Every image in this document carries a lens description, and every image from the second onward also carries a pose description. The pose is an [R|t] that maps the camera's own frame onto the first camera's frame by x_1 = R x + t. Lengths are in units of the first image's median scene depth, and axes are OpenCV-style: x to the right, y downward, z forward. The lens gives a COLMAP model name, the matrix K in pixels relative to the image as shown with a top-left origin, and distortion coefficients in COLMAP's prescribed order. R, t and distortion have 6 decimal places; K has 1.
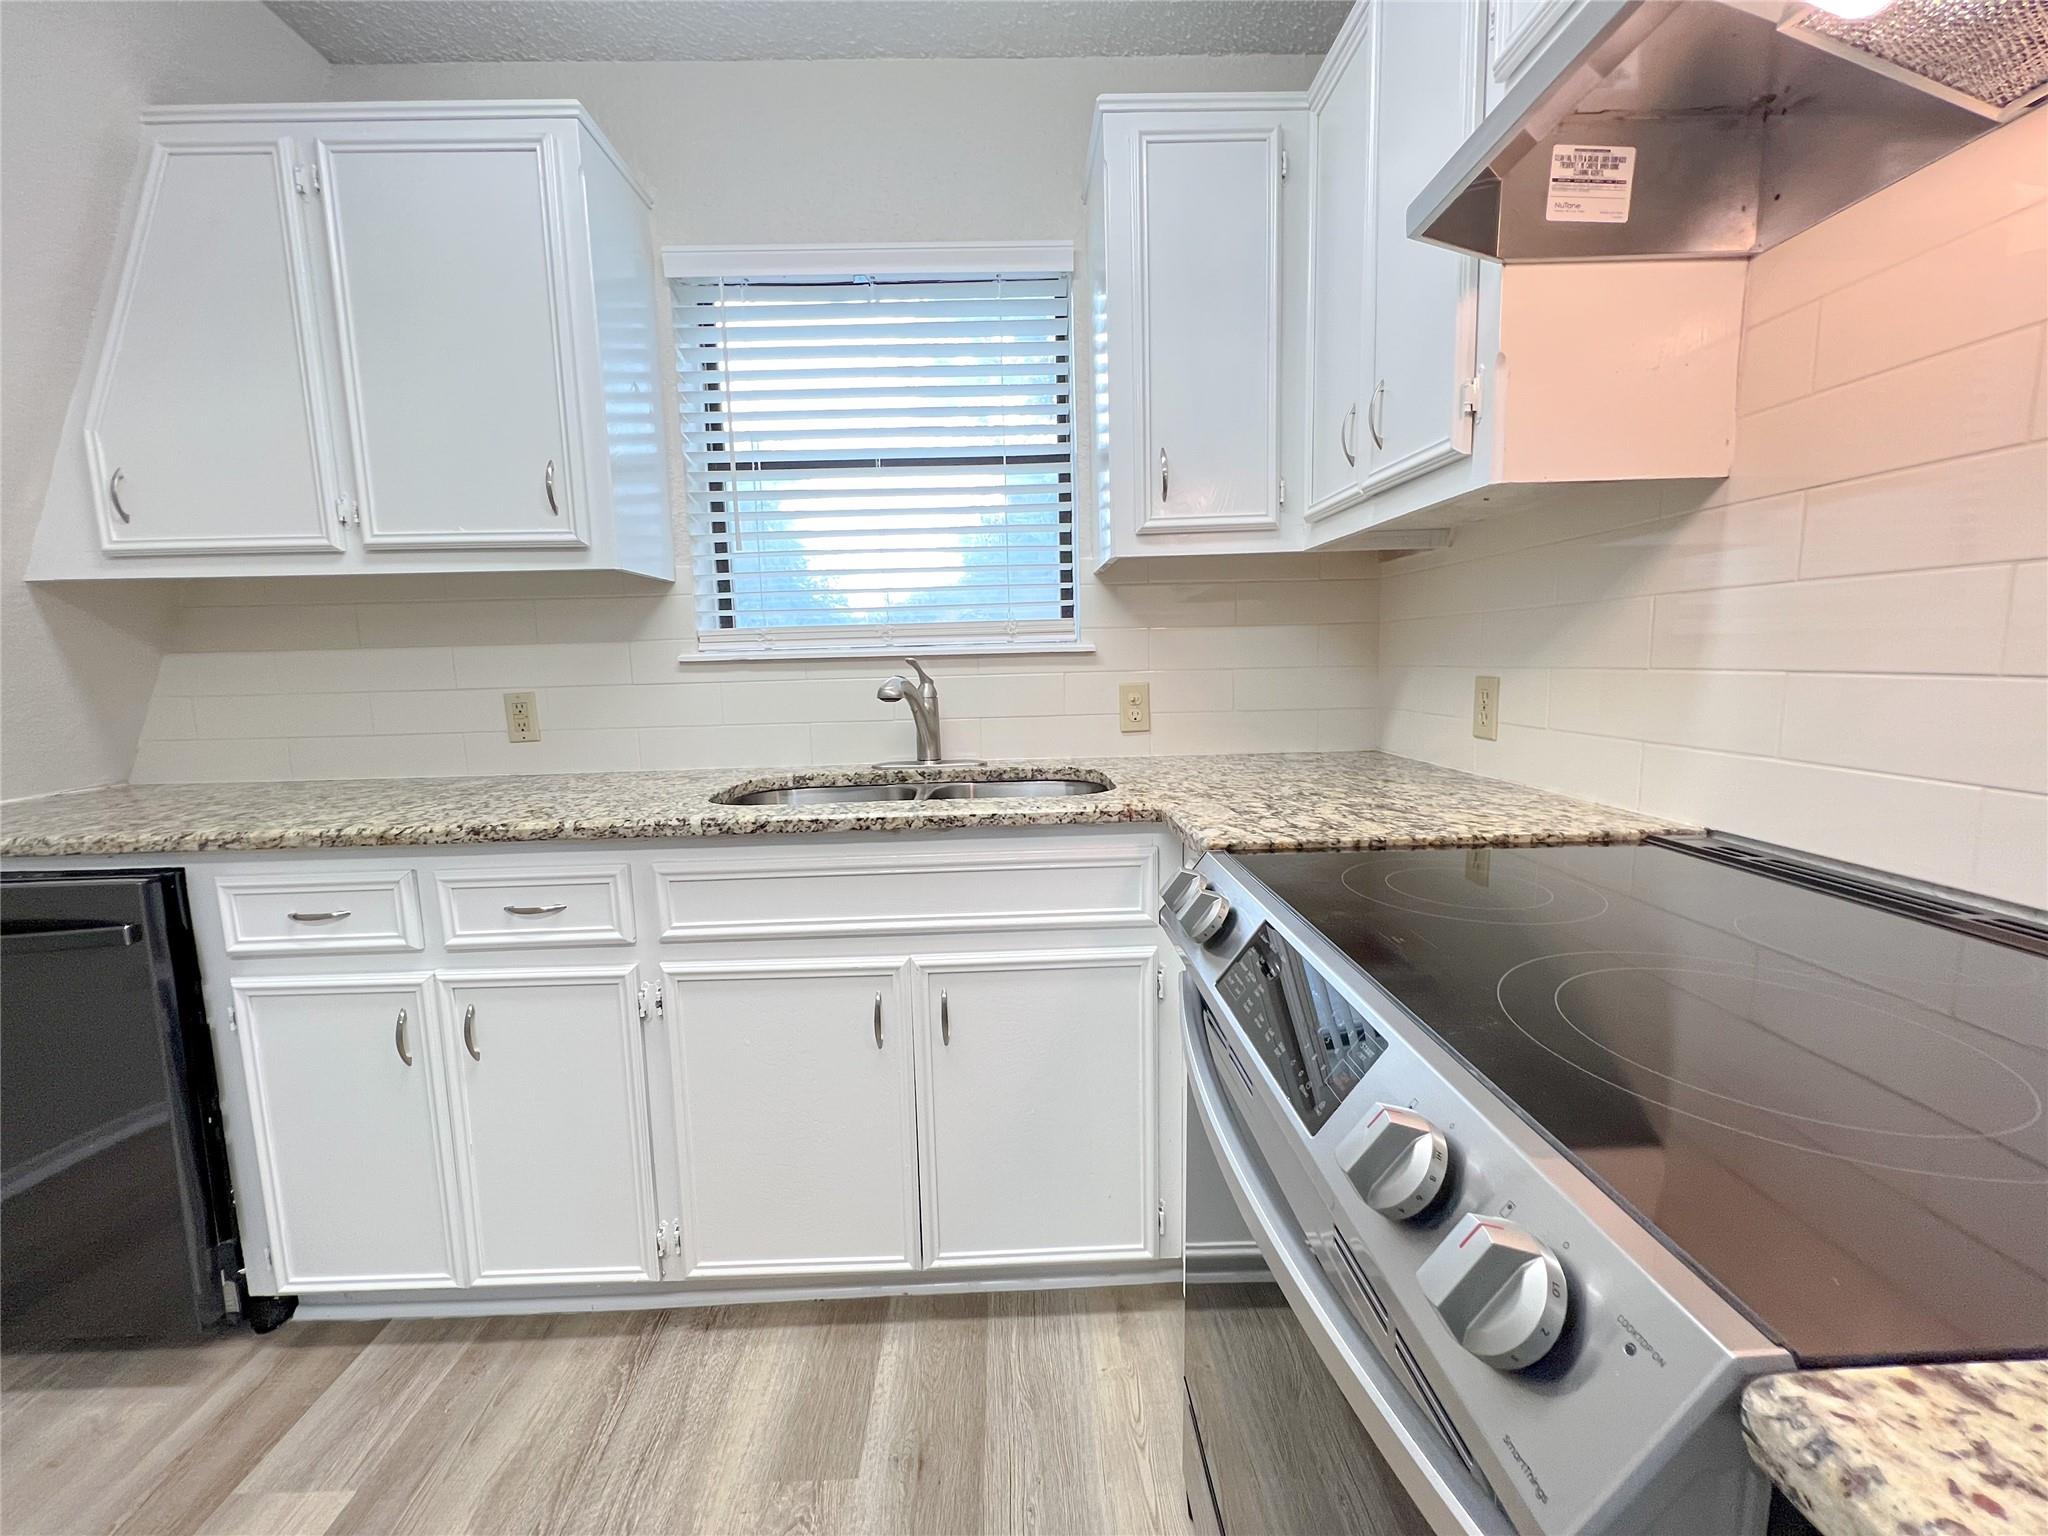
lens RADIAL K [[819.4, 0, 1022.2], [0, 819.4, 763.3], [0, 0, 1]] dist [-0.001334, 0.000087]
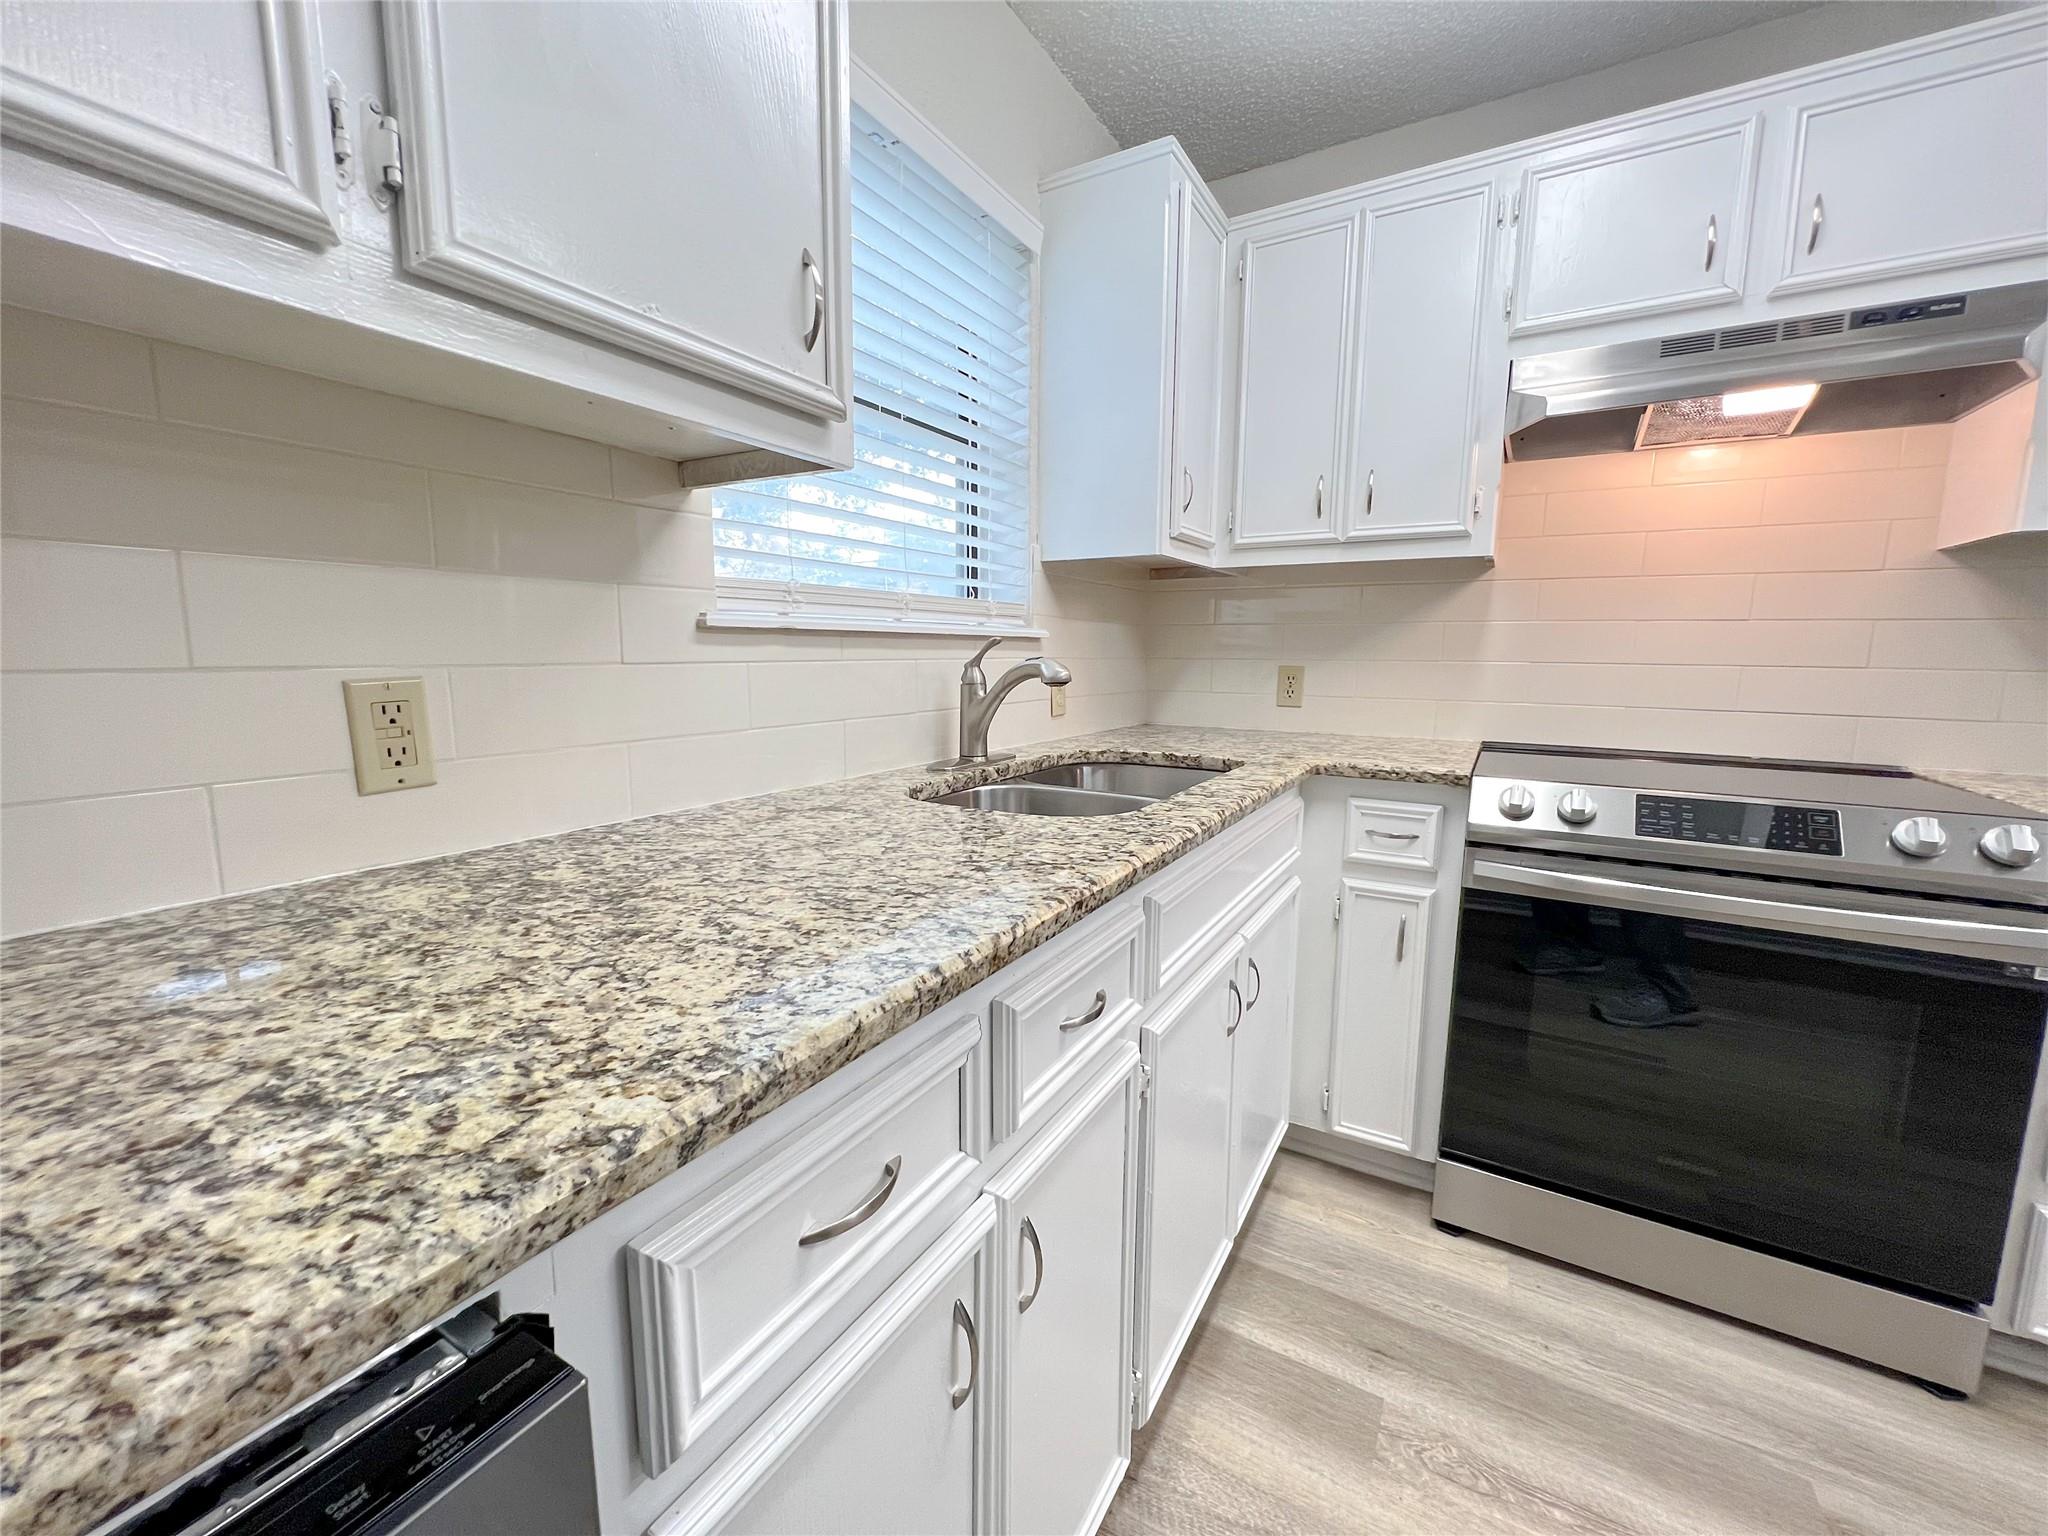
lens RADIAL K [[819.4, 0, 1020.5], [0, 819.4, 763.3], [0, 0, 1]] dist [-0.001334, 0.000087]
pose [[0.533023, -0.086732, 0.841643, -1.117713], [0.085981, 0.995135, 0.048096, -0.046266], [-0.841721, 0.046729, 0.537887, 0.678503]]
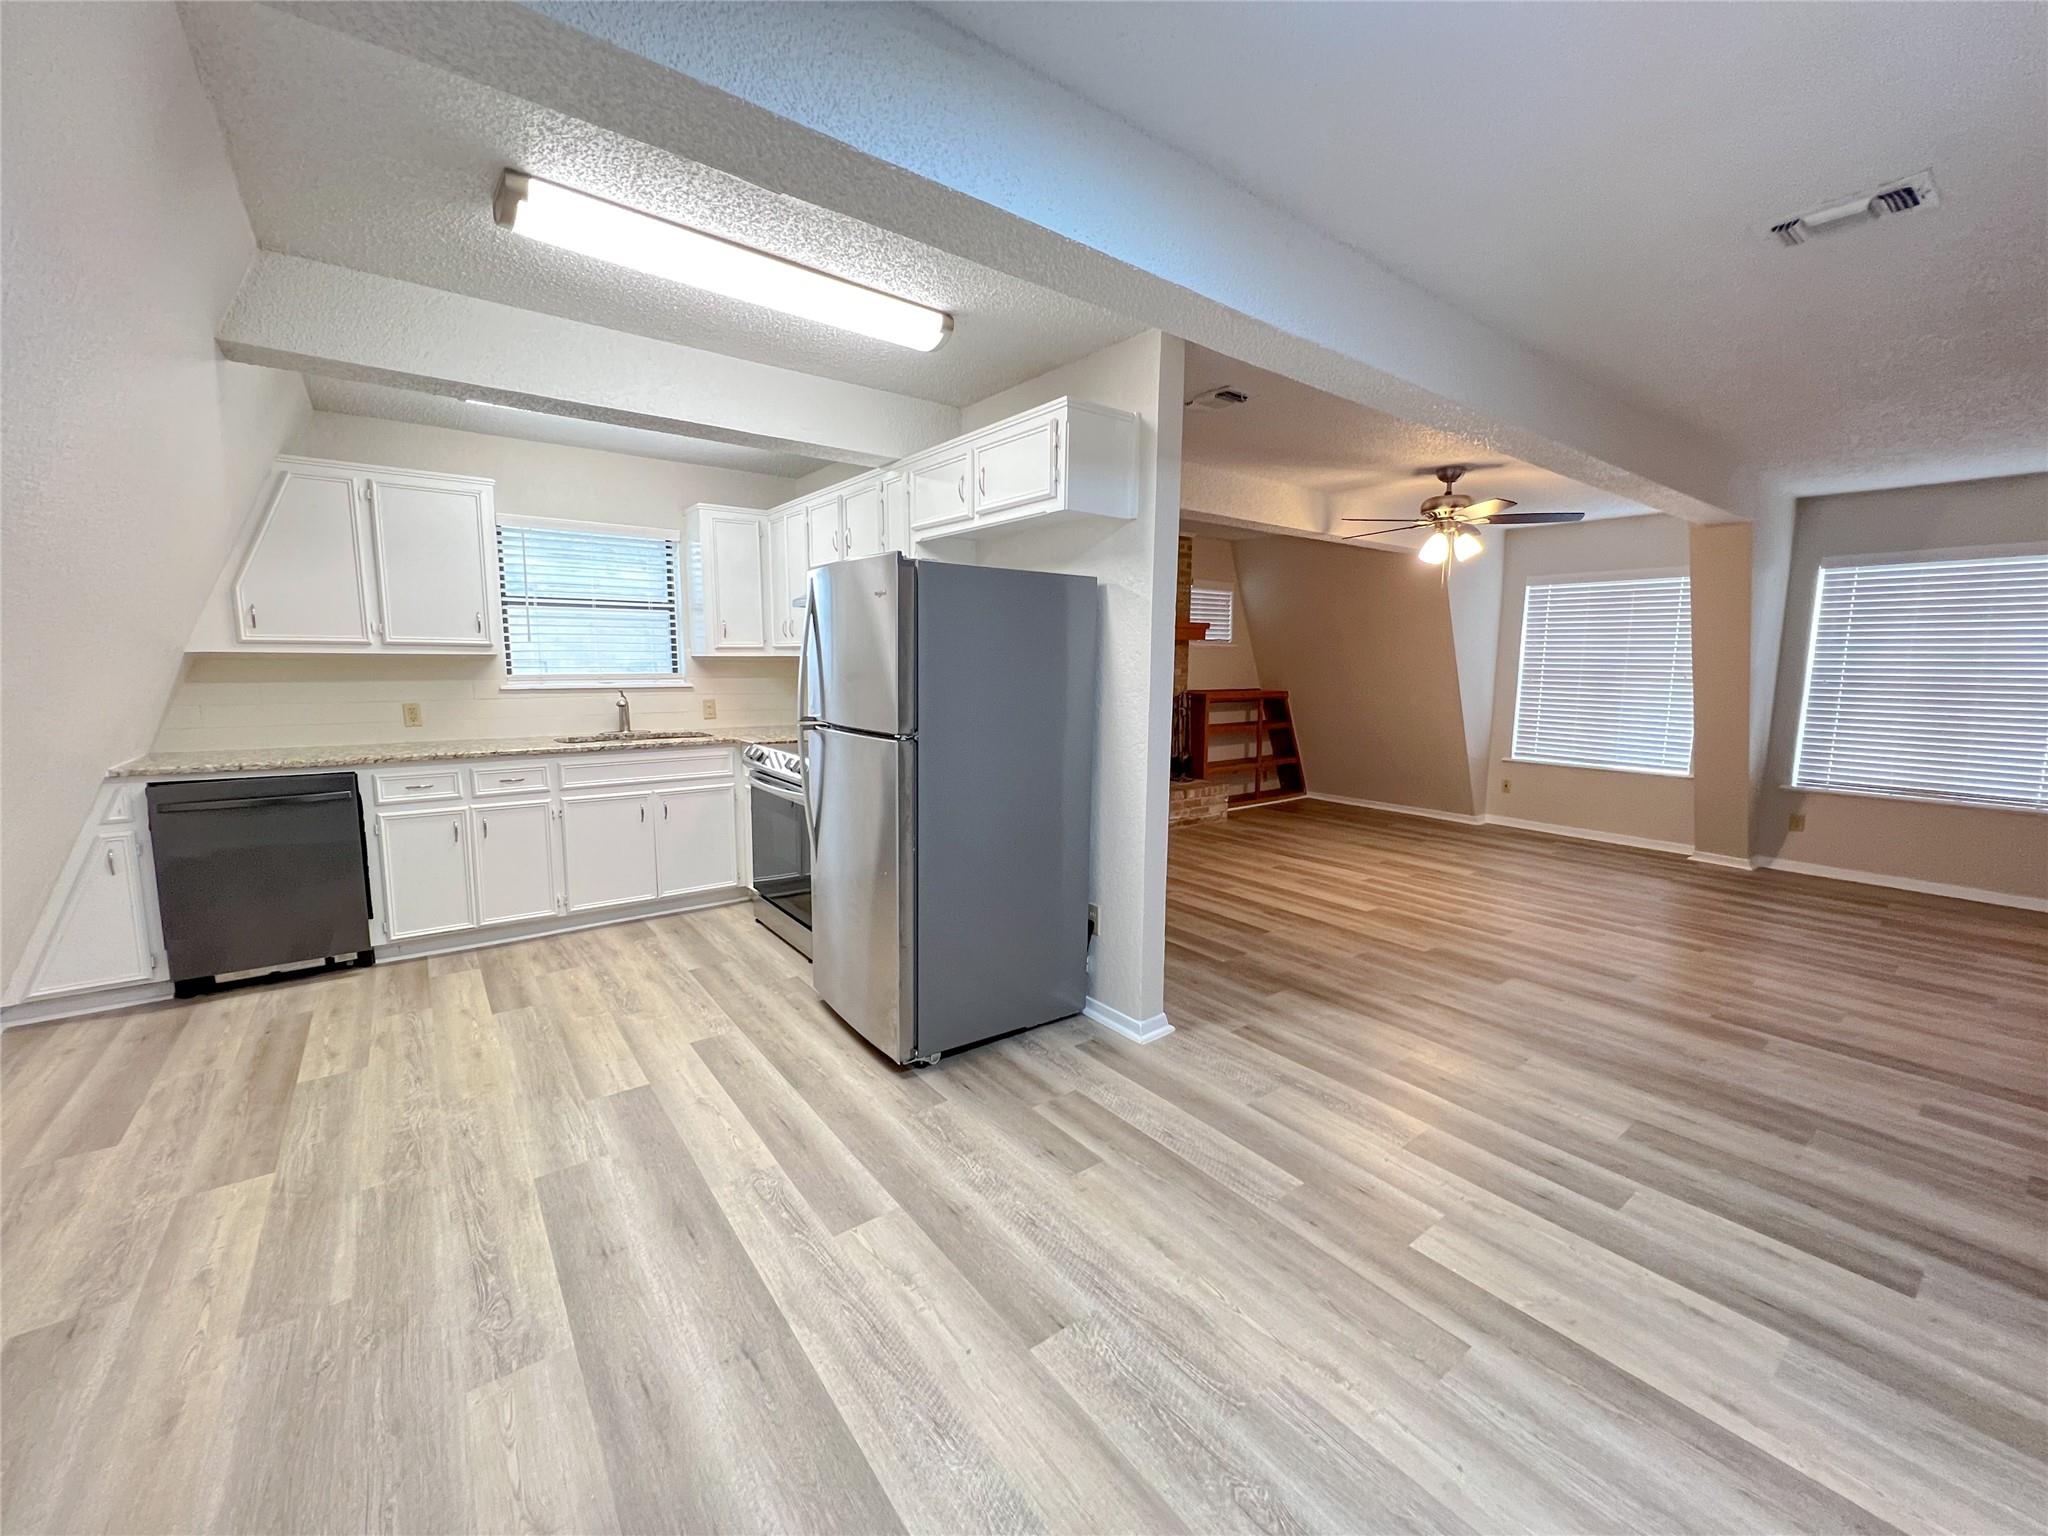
lens RADIAL K [[819.4, 0, 1021.6], [0, 819.4, 764.4], [0, 0, 1]] dist [-0.001334, 0.000087]
pose [[0.810330, -0.044412, 0.584288, -0.805566], [0.045788, 0.998874, 0.012424, 0.164148], [-0.584182, 0.016686, 0.811451, -2.290087]]
